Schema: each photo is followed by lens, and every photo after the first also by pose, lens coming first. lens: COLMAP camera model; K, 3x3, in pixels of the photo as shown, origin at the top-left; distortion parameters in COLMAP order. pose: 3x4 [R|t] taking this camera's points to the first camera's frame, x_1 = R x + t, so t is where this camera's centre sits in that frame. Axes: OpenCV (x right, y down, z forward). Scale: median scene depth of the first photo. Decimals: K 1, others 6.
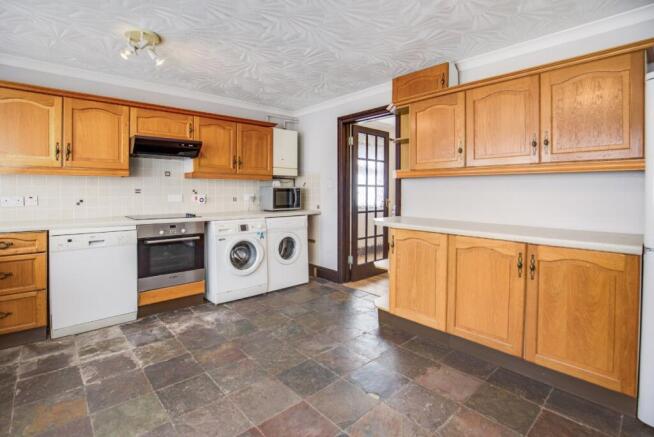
lens RADIAL K [[312.9, 0, 325.1], [0, 312.9, 196.4], [0, 0, 1]] dist [-0.029532, -0.000017]
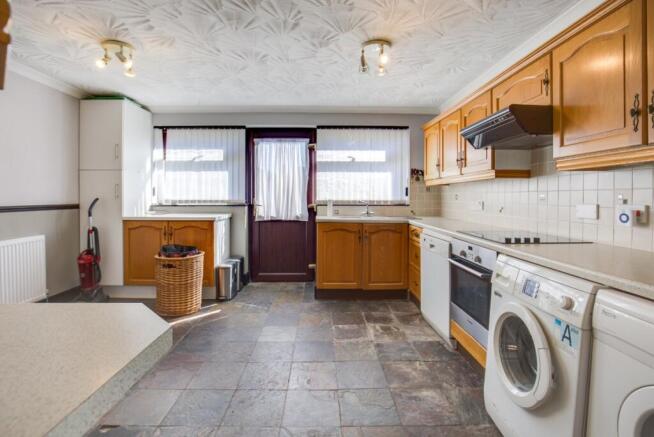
lens RADIAL K [[312.9, 0, 325.1], [0, 312.9, 196.4], [0, 0, 1]] dist [-0.029532, -0.000017]
pose [[-0.670418, -0.006589, -0.741954, 0.255909], [-0.012454, 0.999920, 0.002373, -0.017071], [0.741879, 0.010832, -0.670446, 1.313911]]
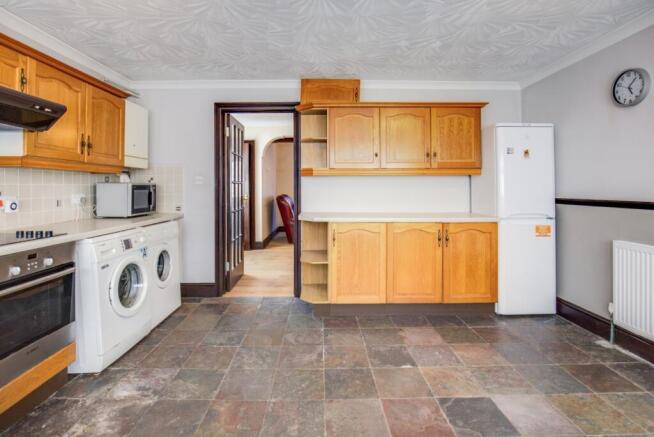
lens RADIAL K [[322.4, 0, 326.0], [0, 322.4, 188.8], [0, 0, 1]] dist [-0.024862, 0.000512]
pose [[0.665890, -0.007511, 0.746012, -0.595823], [0.018696, 0.999803, -0.006622, -0.007420], [-0.745816, 0.018357, 0.665899, 0.274505]]
